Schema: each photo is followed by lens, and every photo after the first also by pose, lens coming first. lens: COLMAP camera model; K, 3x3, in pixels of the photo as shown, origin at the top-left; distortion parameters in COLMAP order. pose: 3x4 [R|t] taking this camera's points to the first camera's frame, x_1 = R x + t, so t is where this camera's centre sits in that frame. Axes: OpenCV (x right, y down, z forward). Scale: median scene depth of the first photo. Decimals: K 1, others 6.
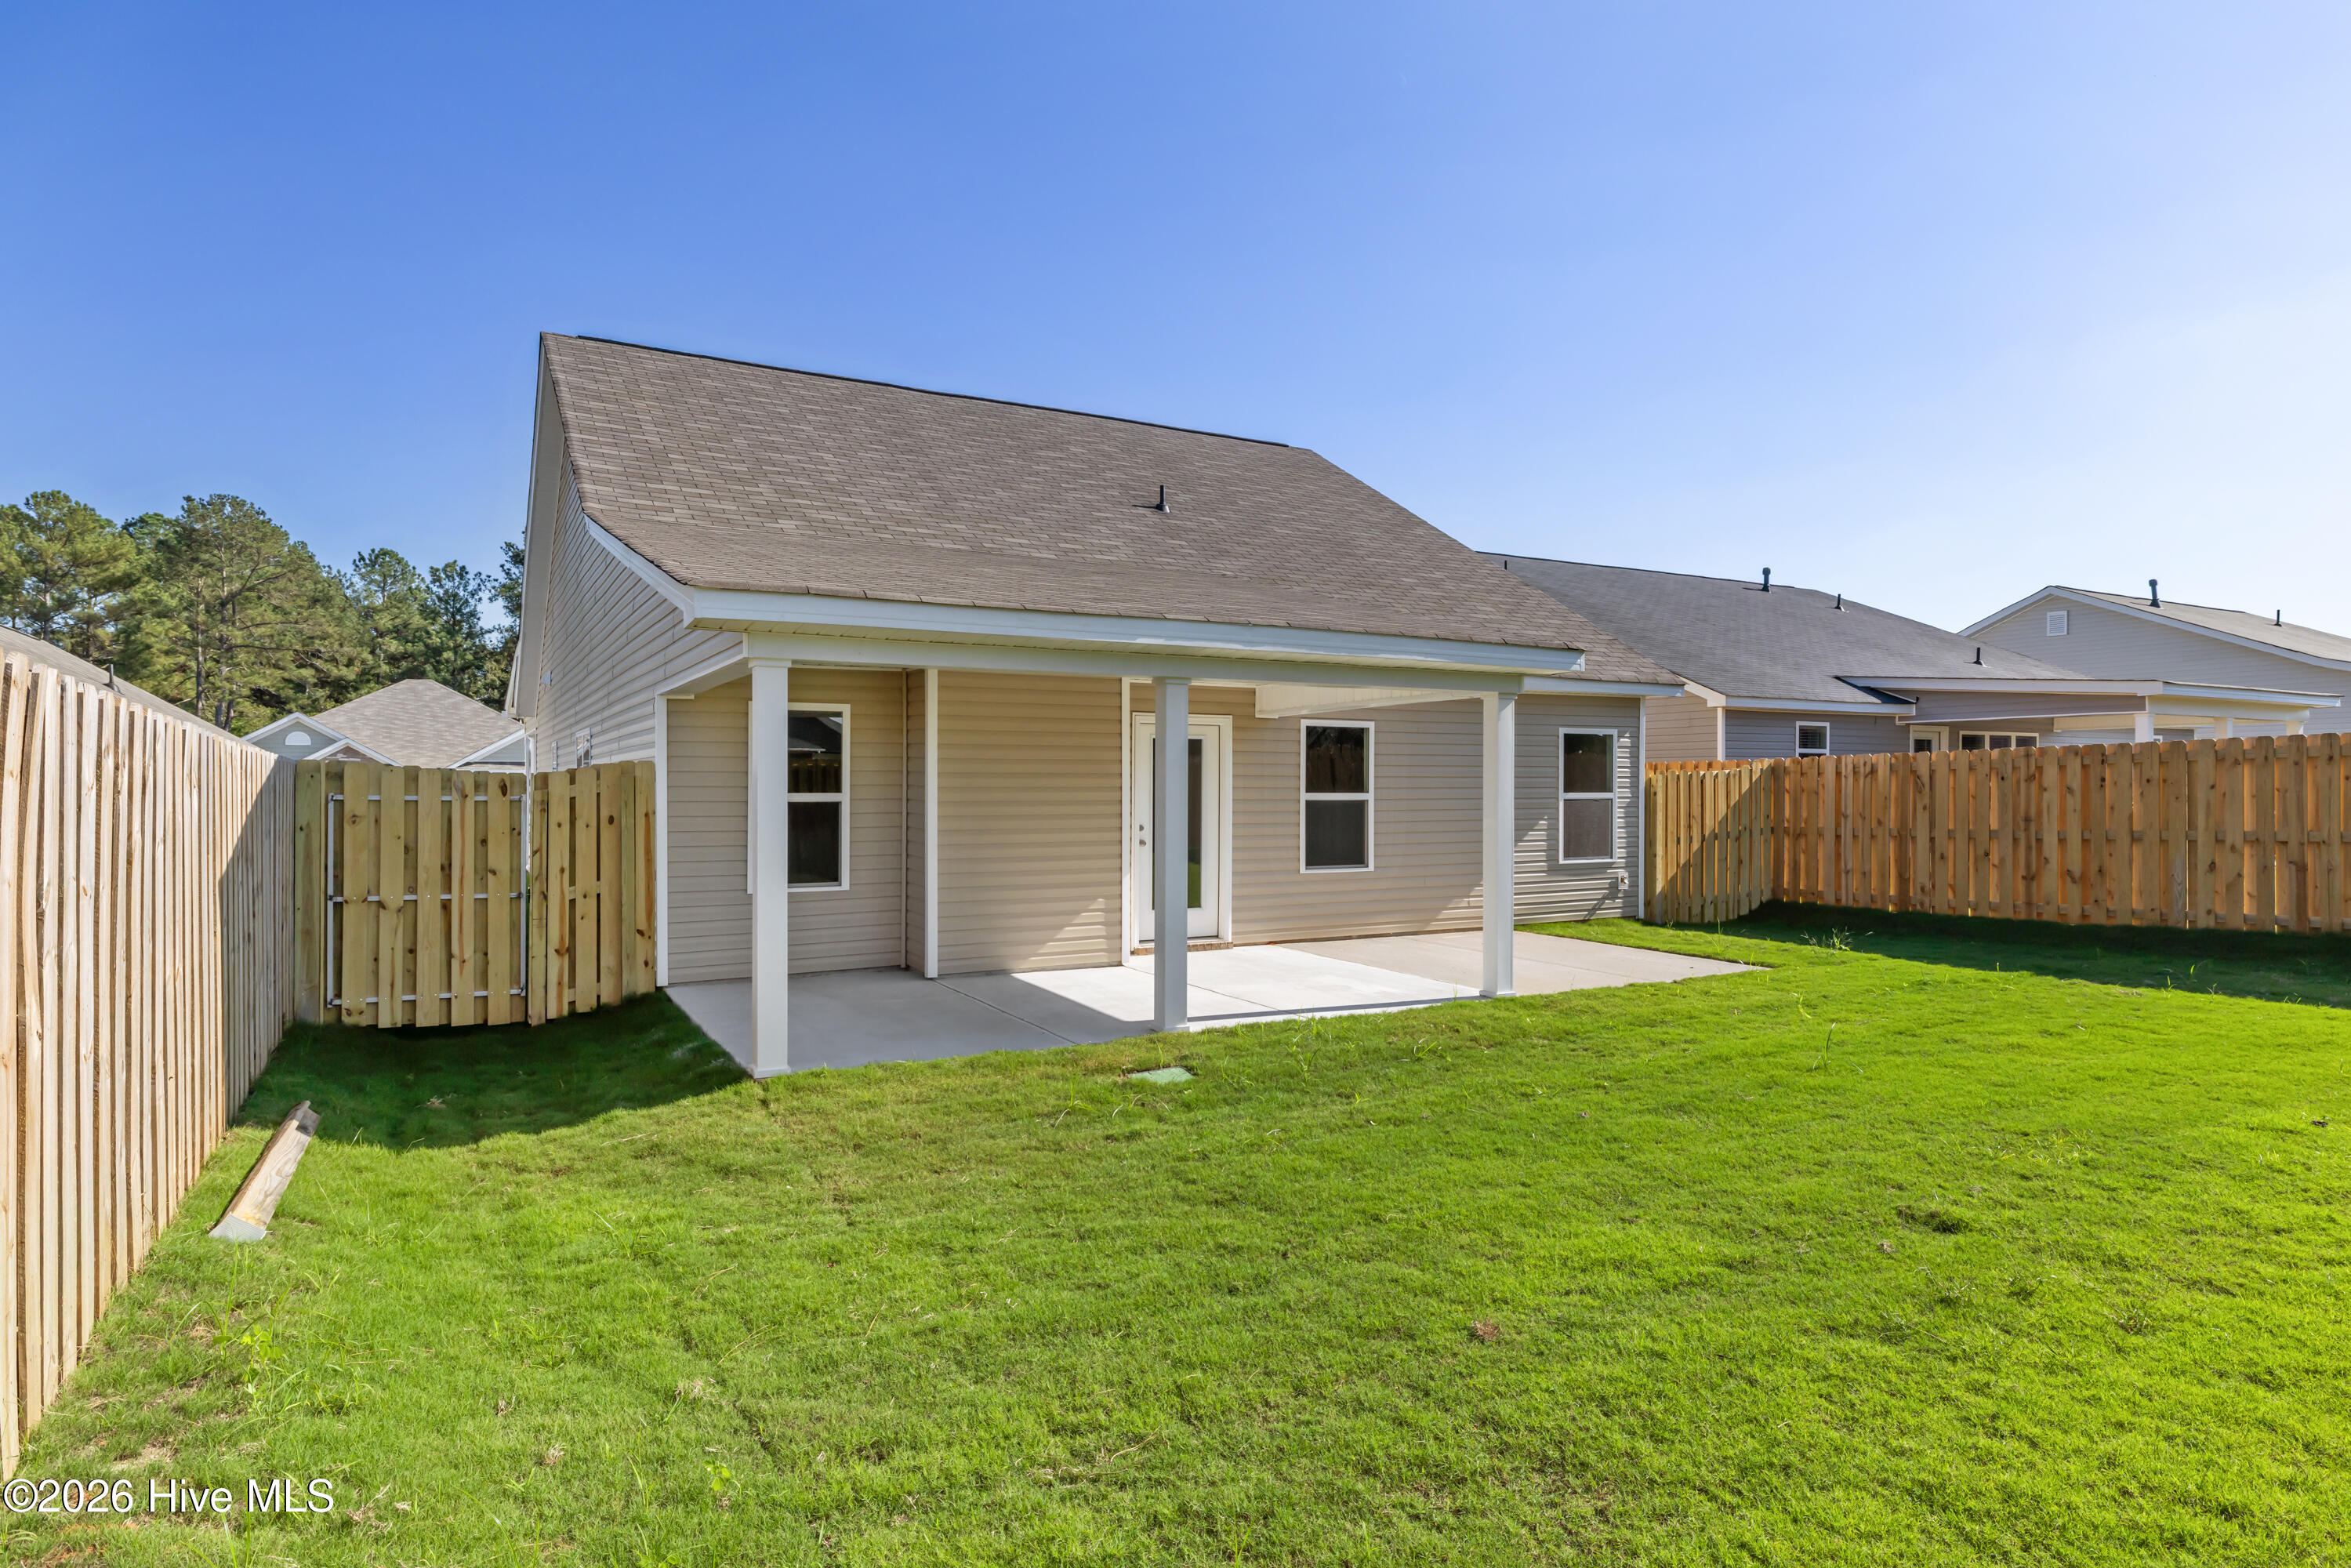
lens RADIAL K [[1309.0, 0, 1166.2], [0, 1309.0, 779.0], [0, 0, 1]] dist [0.007269, -0.000697]
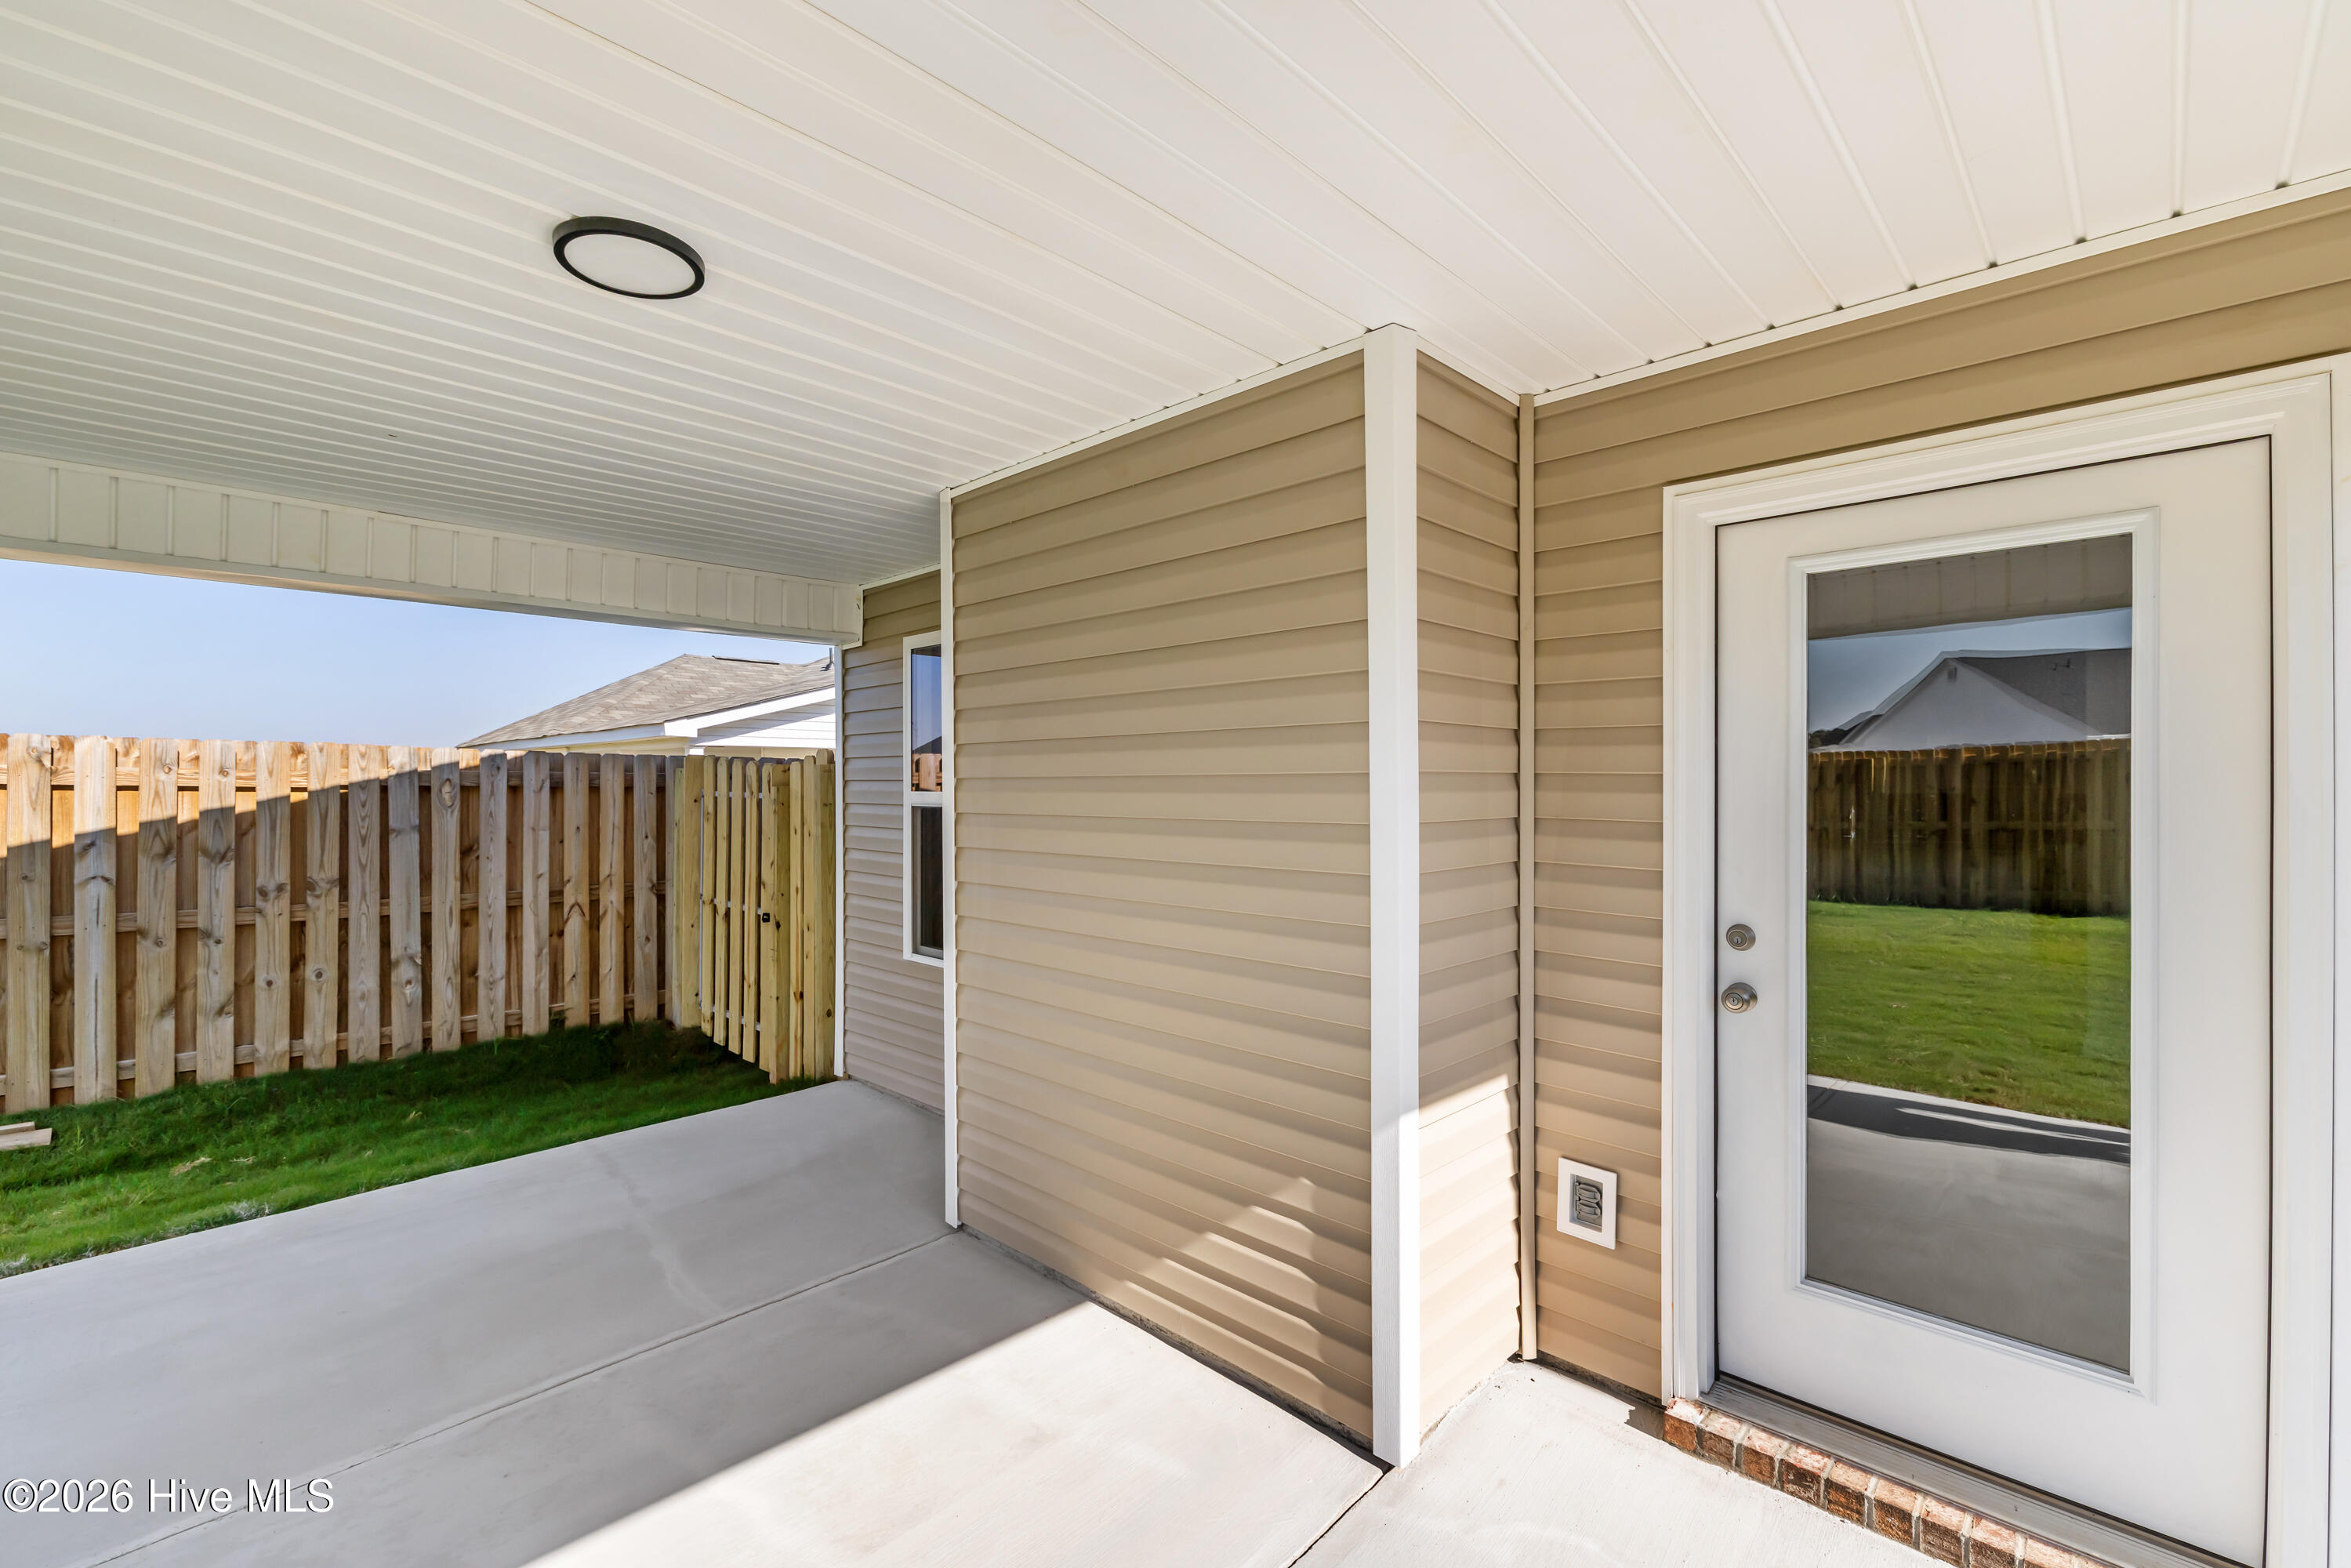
lens RADIAL K [[1013.1, 0, 1172.9], [0, 1013.1, 799.2], [0, 0, 1]] dist [0.001343, 0.000937]
pose [[0.292431, 0.009496, -0.956239, 0.123194], [0.005337, 0.999919, 0.011562, 0.007109], [0.956272, -0.008485, 0.292357, 0.760608]]
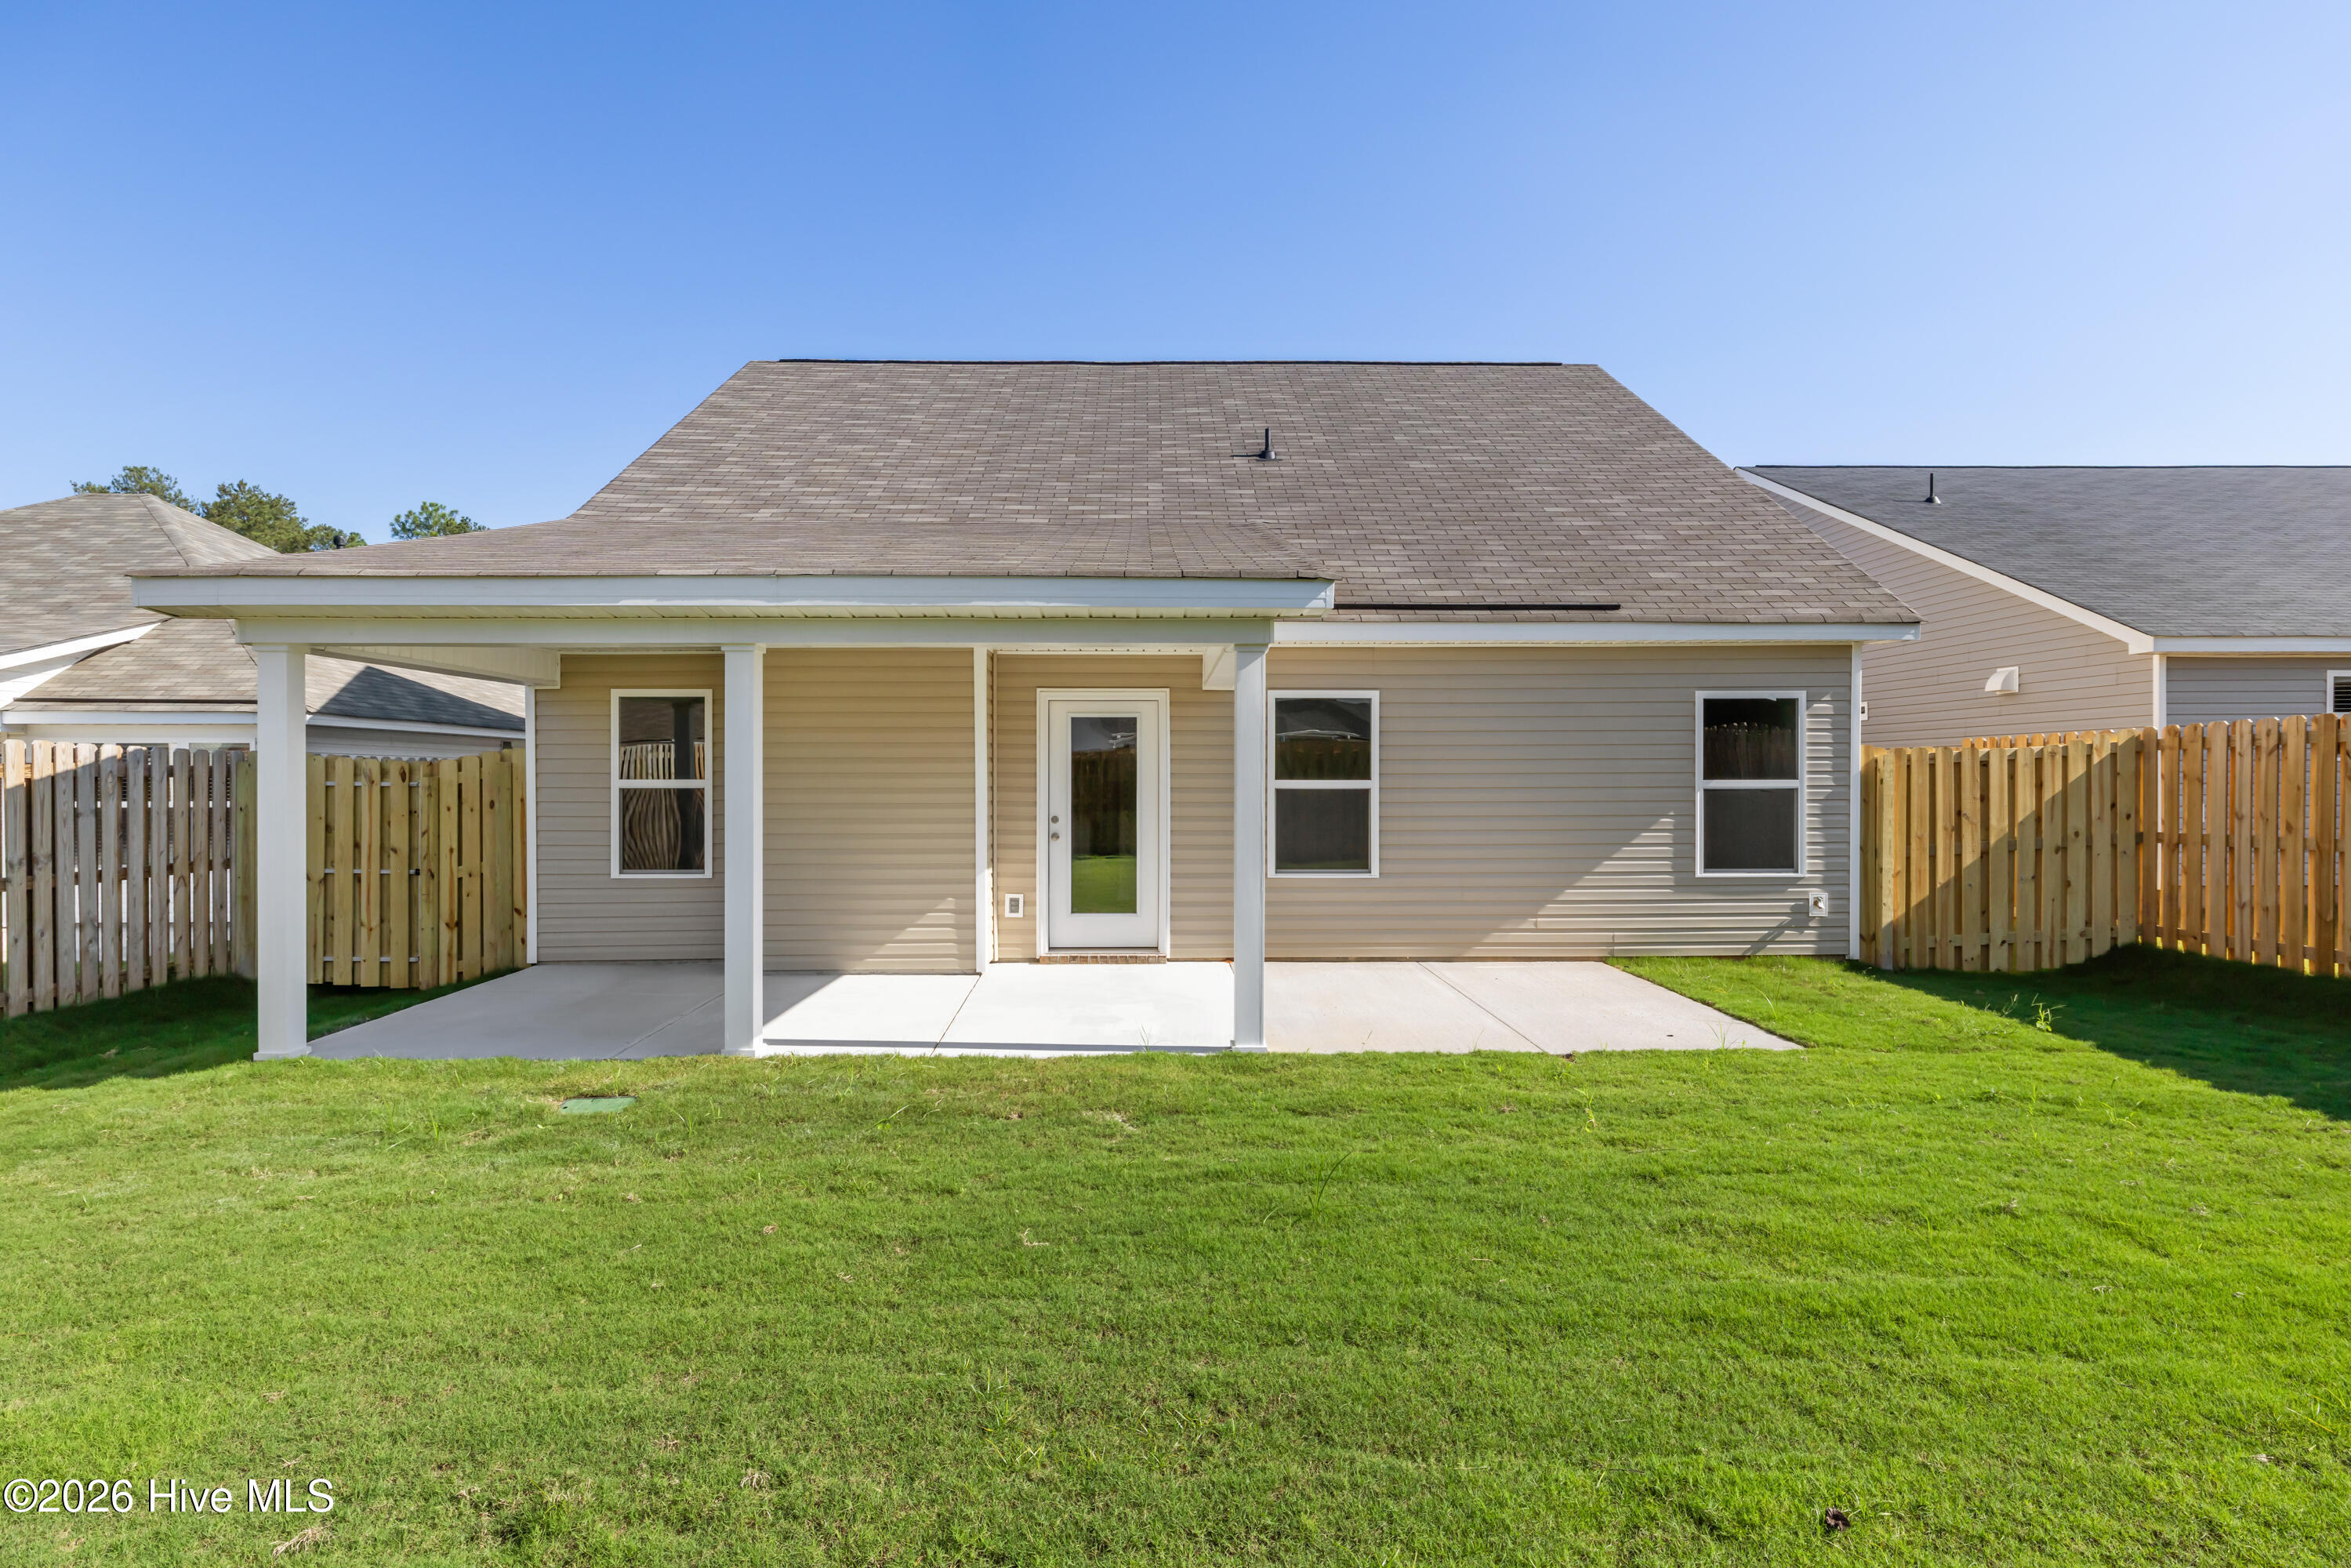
lens RADIAL K [[1309.0, 0, 1174.8], [0, 1309.0, 785.7], [0, 0, 1]] dist [0.007269, -0.000697]
pose [[0.882915, 0.002747, -0.469525, 0.421570], [0.004221, 0.999896, 0.013787, 0.002665], [0.469514, -0.014154, 0.882811, 0.237409]]
